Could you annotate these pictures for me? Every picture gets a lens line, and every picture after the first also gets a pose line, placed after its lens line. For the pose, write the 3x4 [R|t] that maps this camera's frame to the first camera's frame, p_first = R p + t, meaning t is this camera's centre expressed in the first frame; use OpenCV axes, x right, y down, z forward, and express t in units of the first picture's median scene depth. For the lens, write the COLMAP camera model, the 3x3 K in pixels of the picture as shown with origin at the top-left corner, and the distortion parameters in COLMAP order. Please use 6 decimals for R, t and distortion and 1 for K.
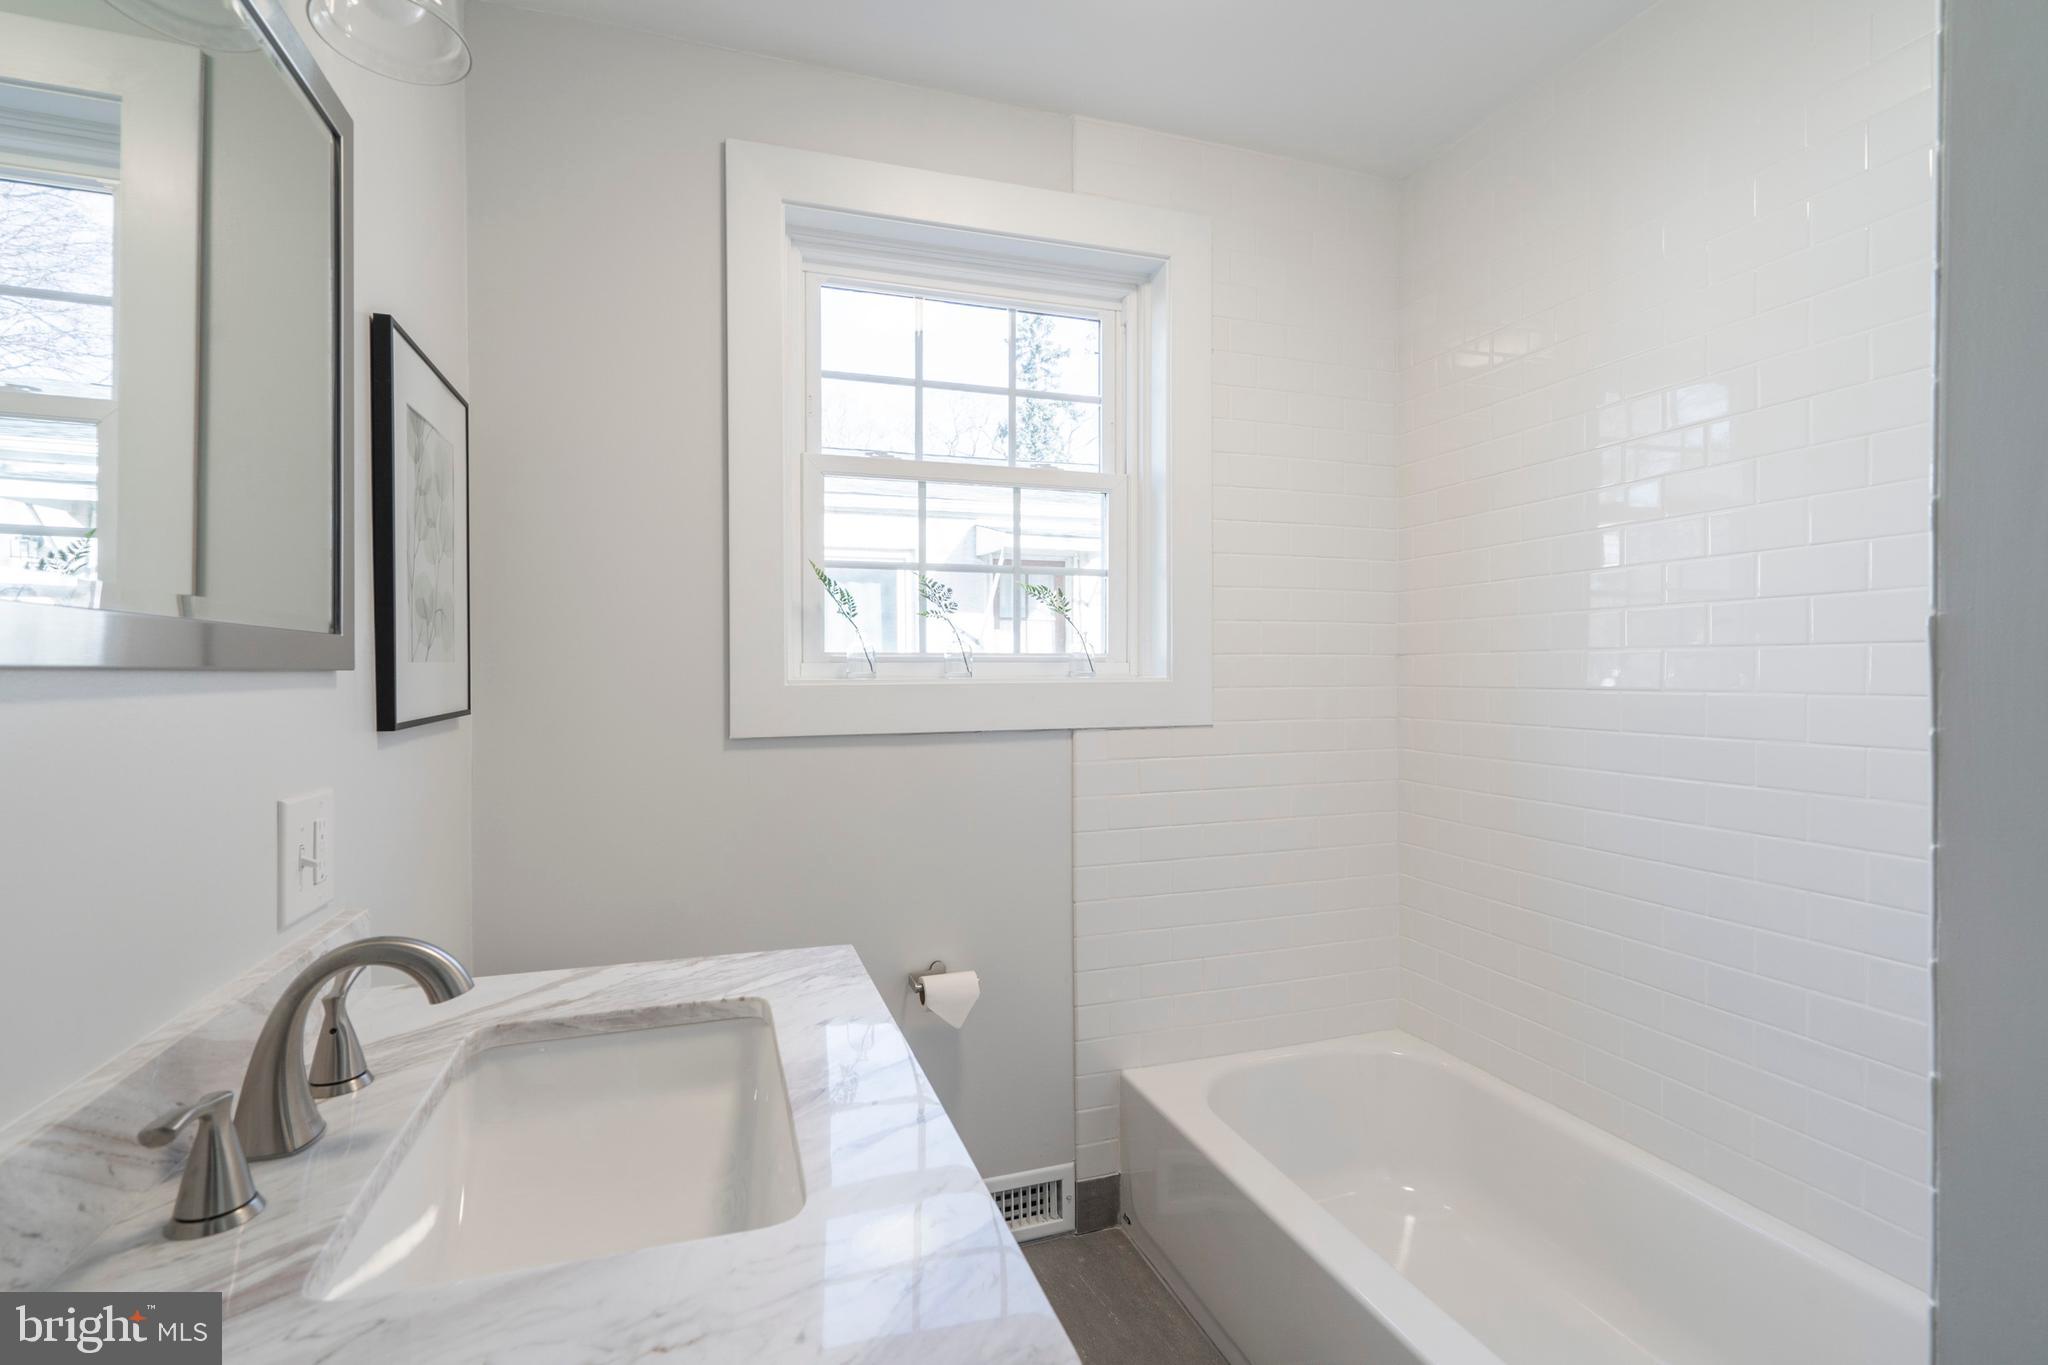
lens RADIAL K [[934.8, 0, 1023.6], [0, 934.8, 679.5], [0, 0, 1]] dist [-0.008585, 0.002827]
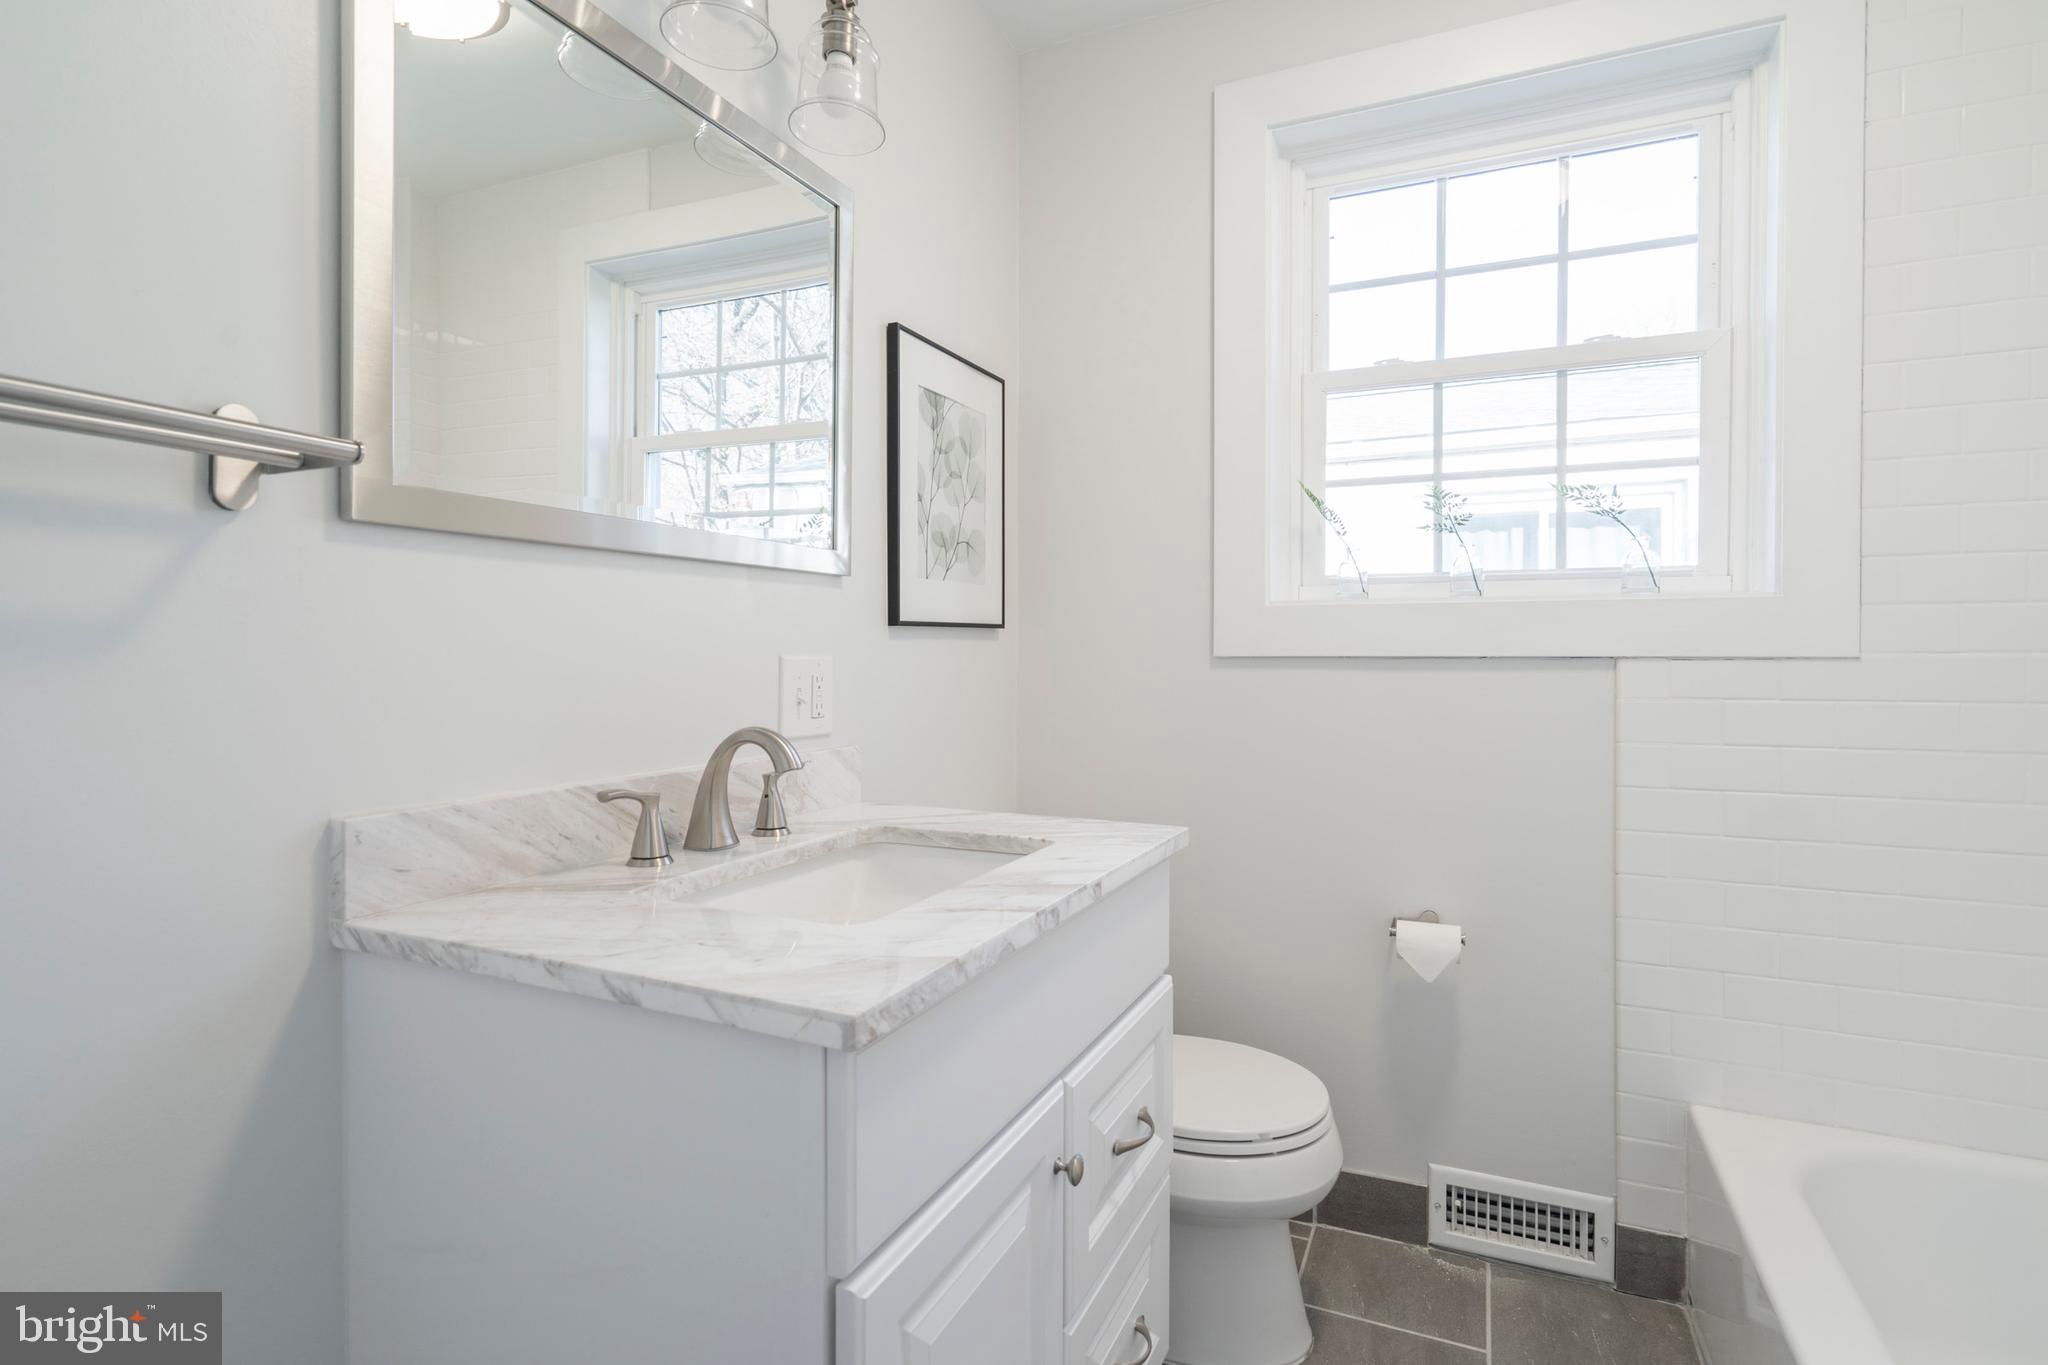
lens RADIAL K [[1010.4, 0, 1055.3], [0, 1010.4, 652.2], [0, 0, 1]] dist [0.000655, 0.001688]
pose [[0.739653, 0.006178, -0.672961, 0.282374], [-0.007917, 0.999969, 0.000478, 0.052019], [0.672942, 0.004974, 0.739678, 0.032493]]
